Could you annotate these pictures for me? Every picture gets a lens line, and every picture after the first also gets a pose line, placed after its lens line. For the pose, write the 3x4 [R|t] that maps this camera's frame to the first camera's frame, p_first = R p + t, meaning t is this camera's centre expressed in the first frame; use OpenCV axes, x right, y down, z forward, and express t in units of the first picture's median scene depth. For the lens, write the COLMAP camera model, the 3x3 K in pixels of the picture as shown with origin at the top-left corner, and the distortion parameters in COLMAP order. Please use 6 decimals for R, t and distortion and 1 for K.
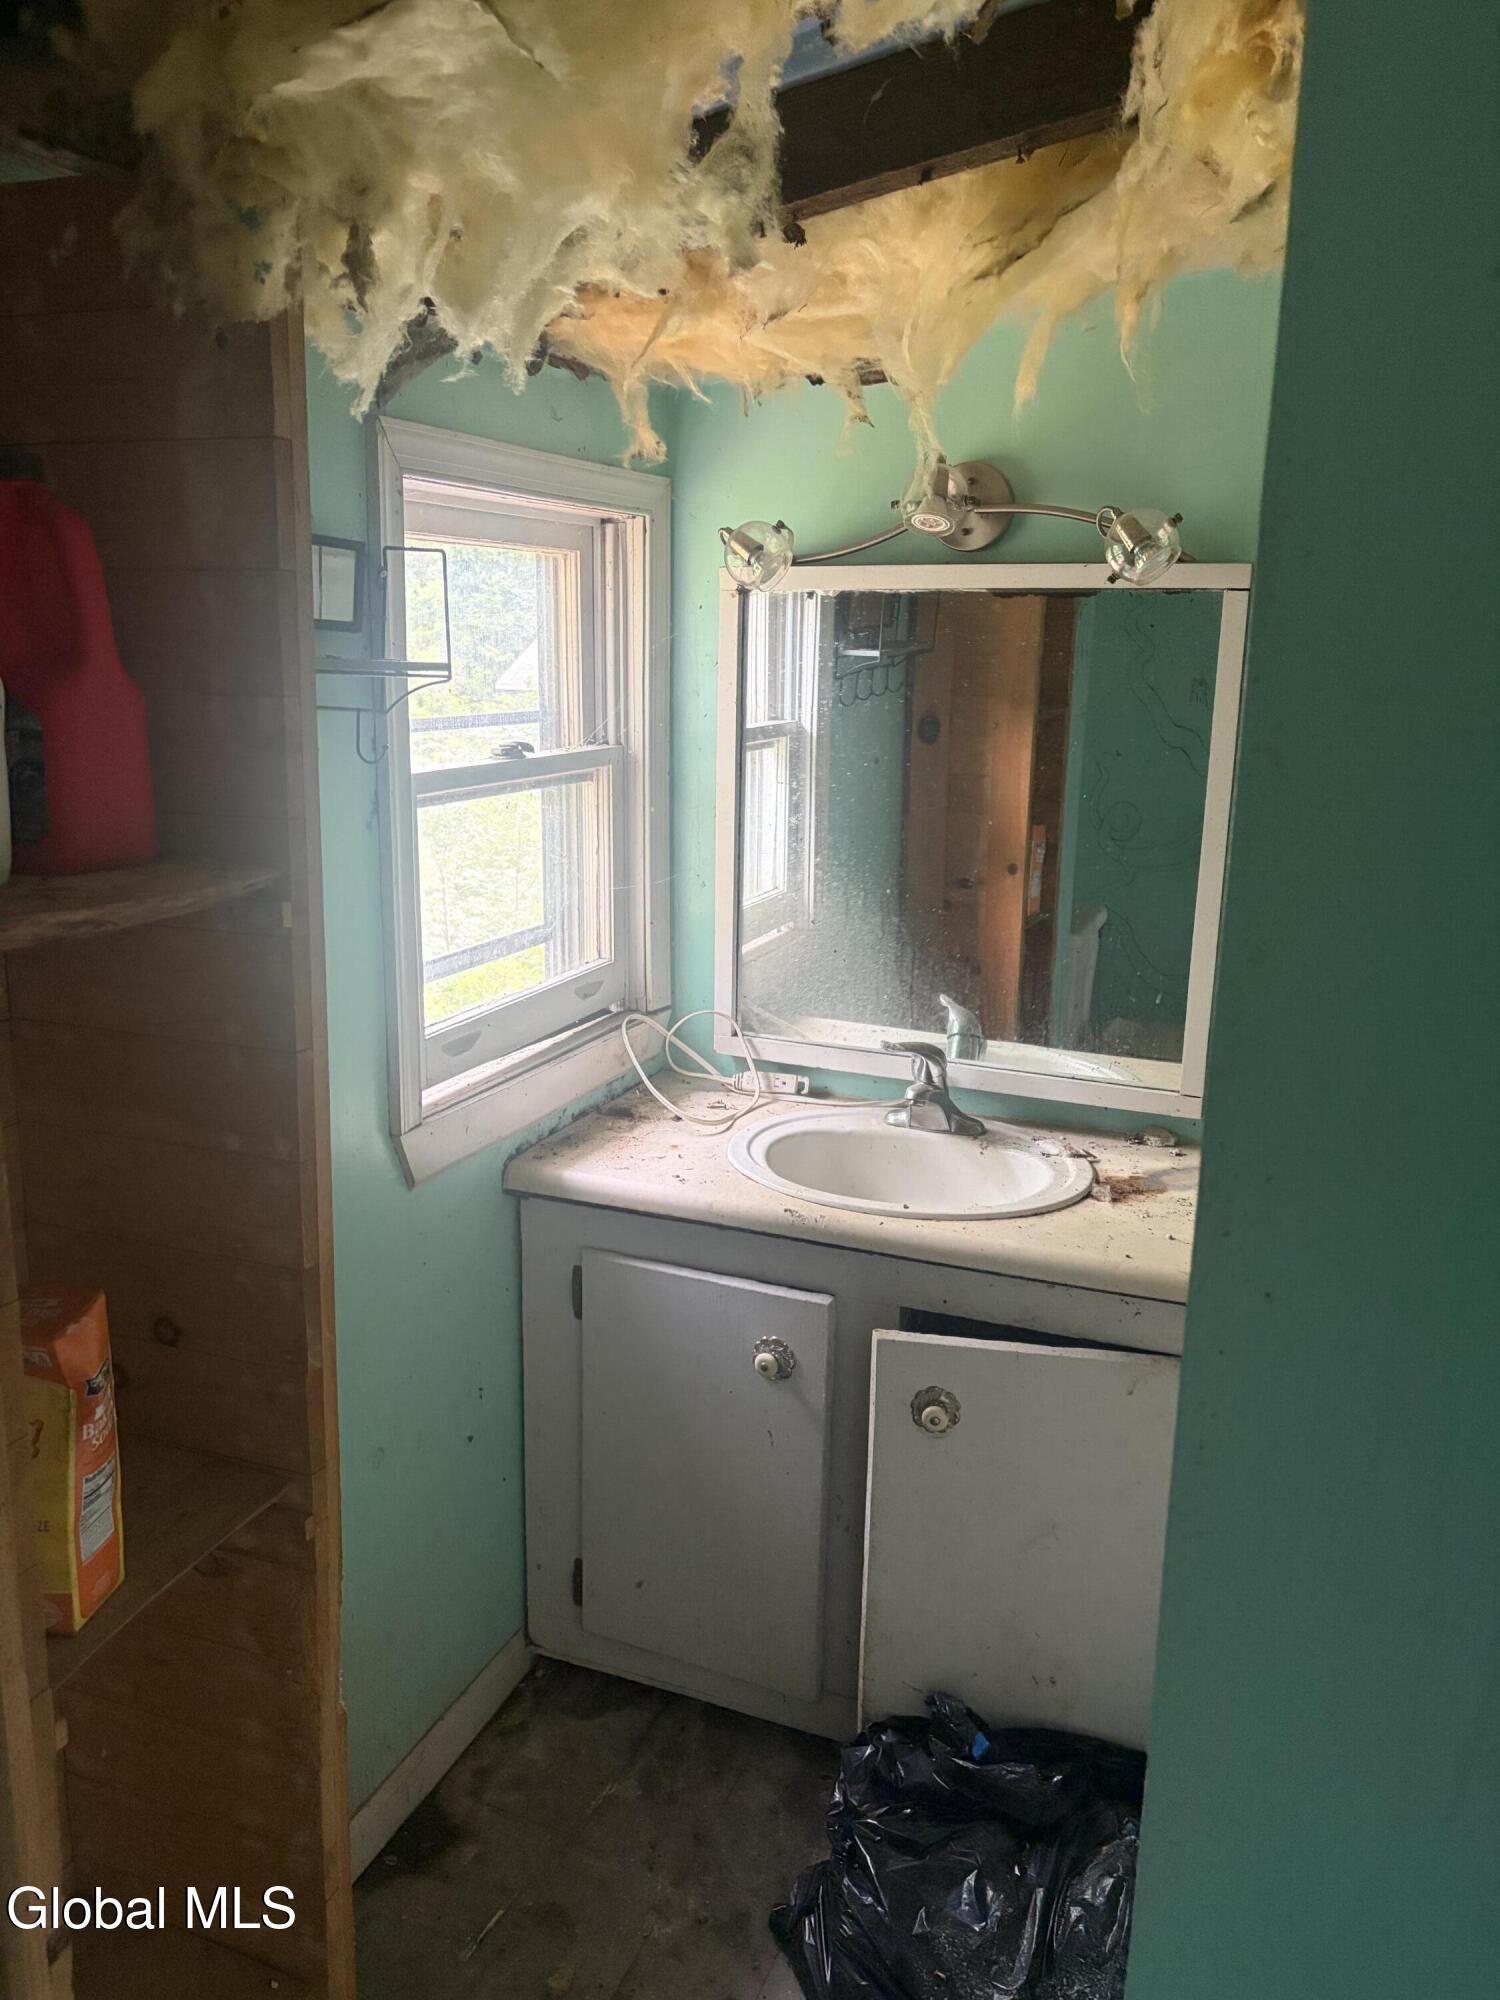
lens RADIAL K [[1499.7, 0, 748.5], [0, 1499.7, 984.1], [0, 0, 1]] dist [0.036794, -0.053220]
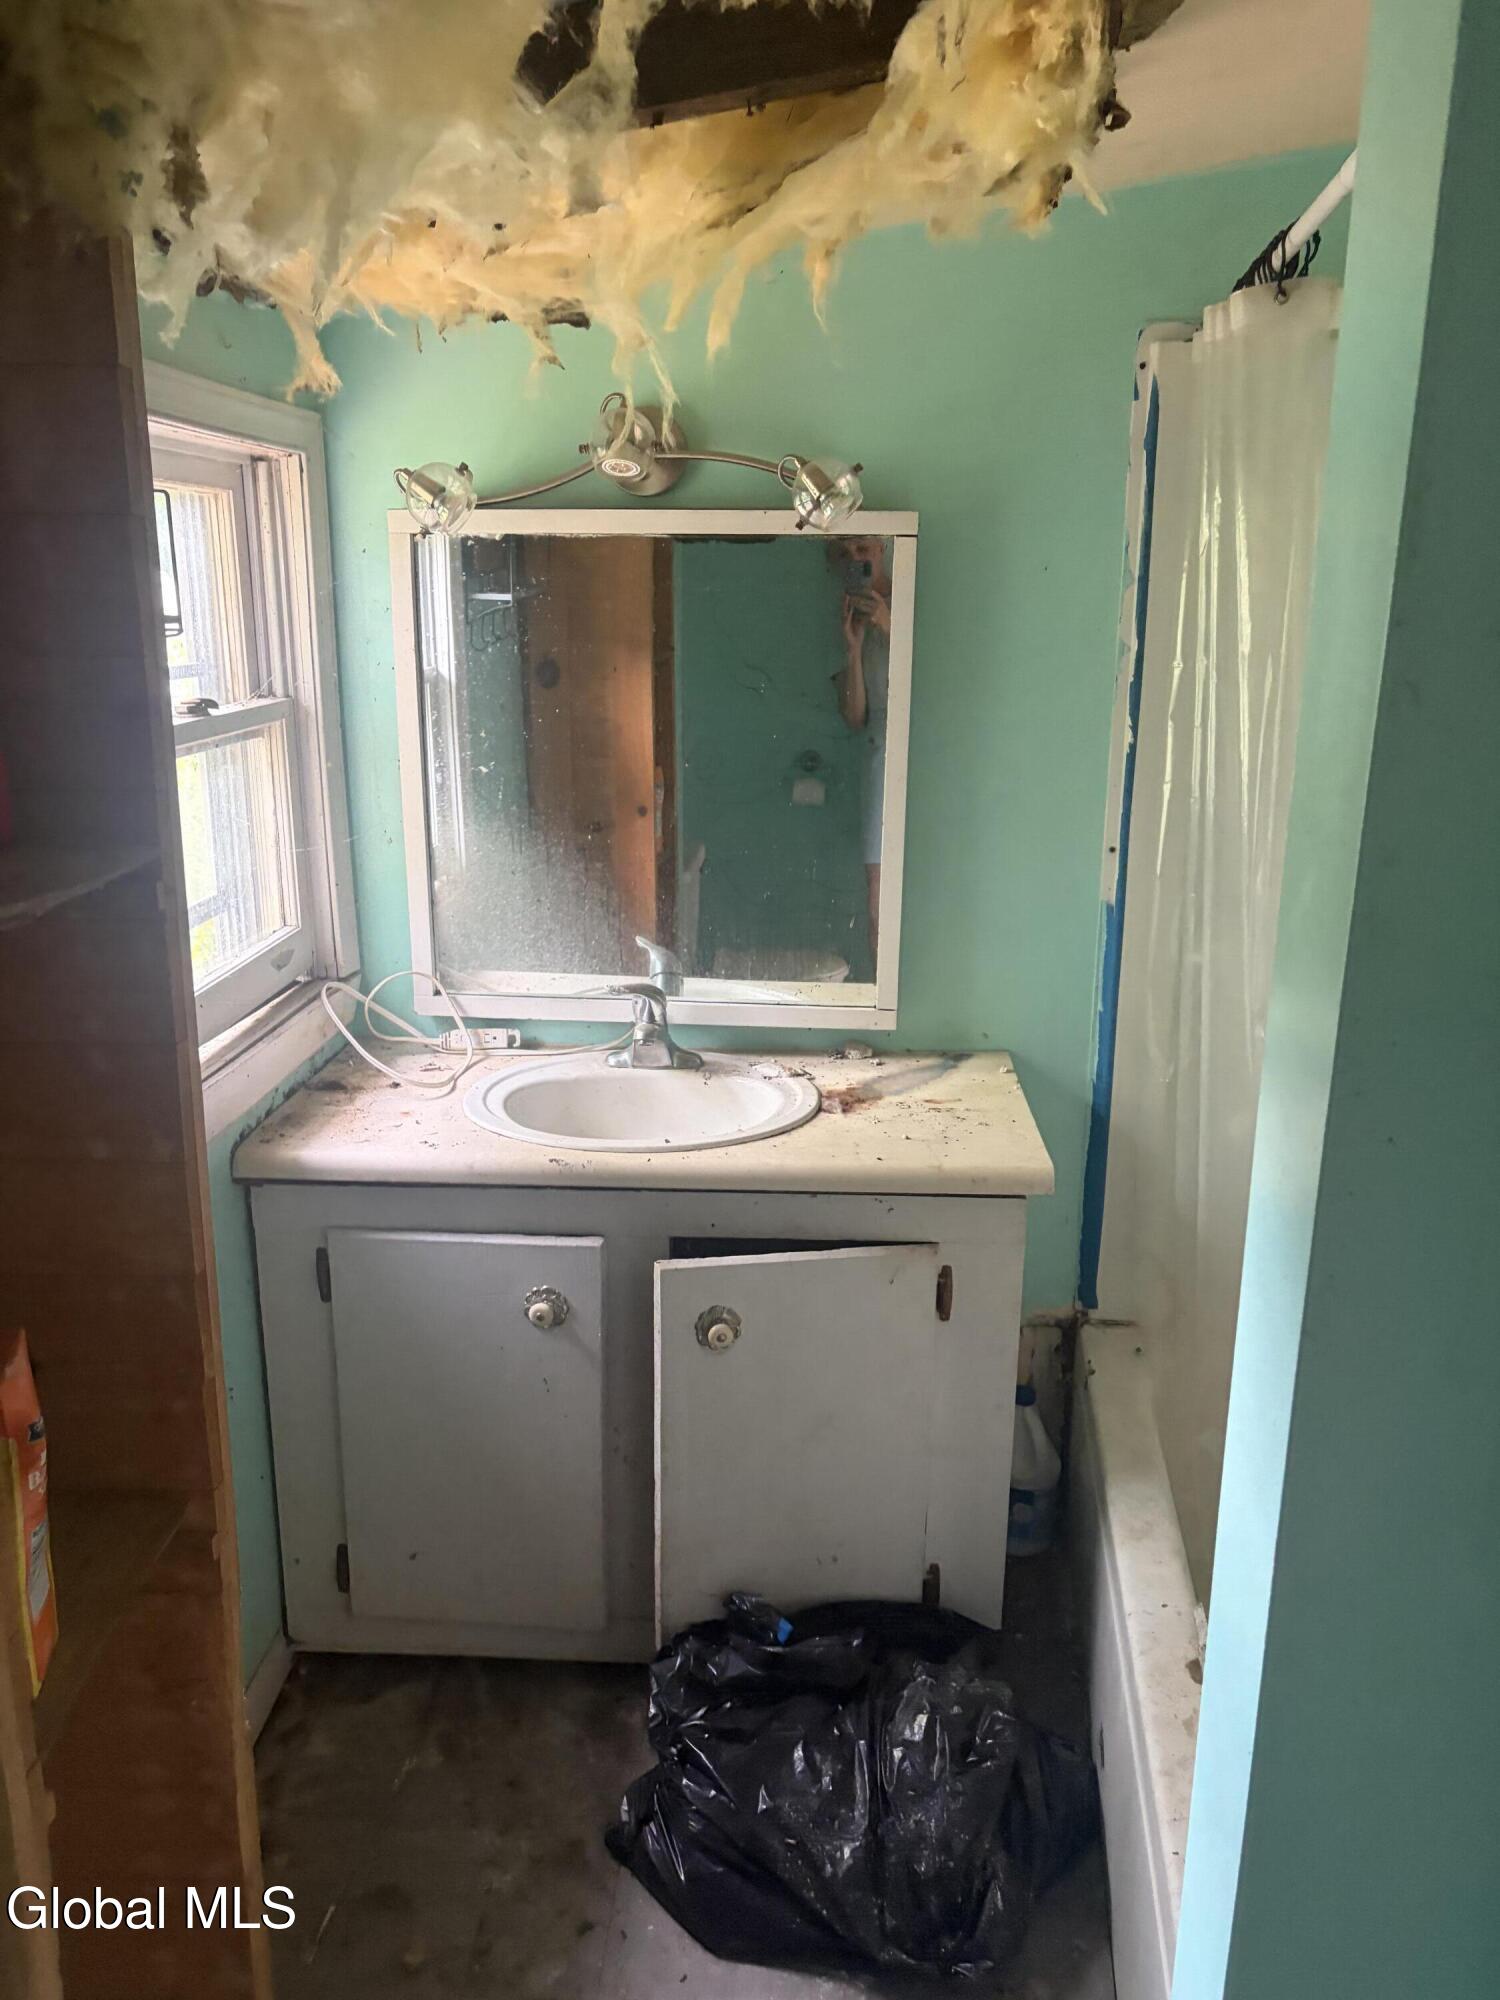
lens RADIAL K [[1508.4, 0, 723.3], [0, 1508.4, 1000.4], [0, 0, 1]] dist [0.033946, -0.057593]
pose [[0.943277, -0.096038, 0.317812, -0.171711], [0.081928, 0.994978, 0.057501, -0.004277], [-0.321738, -0.028202, 0.946409, 0.008553]]
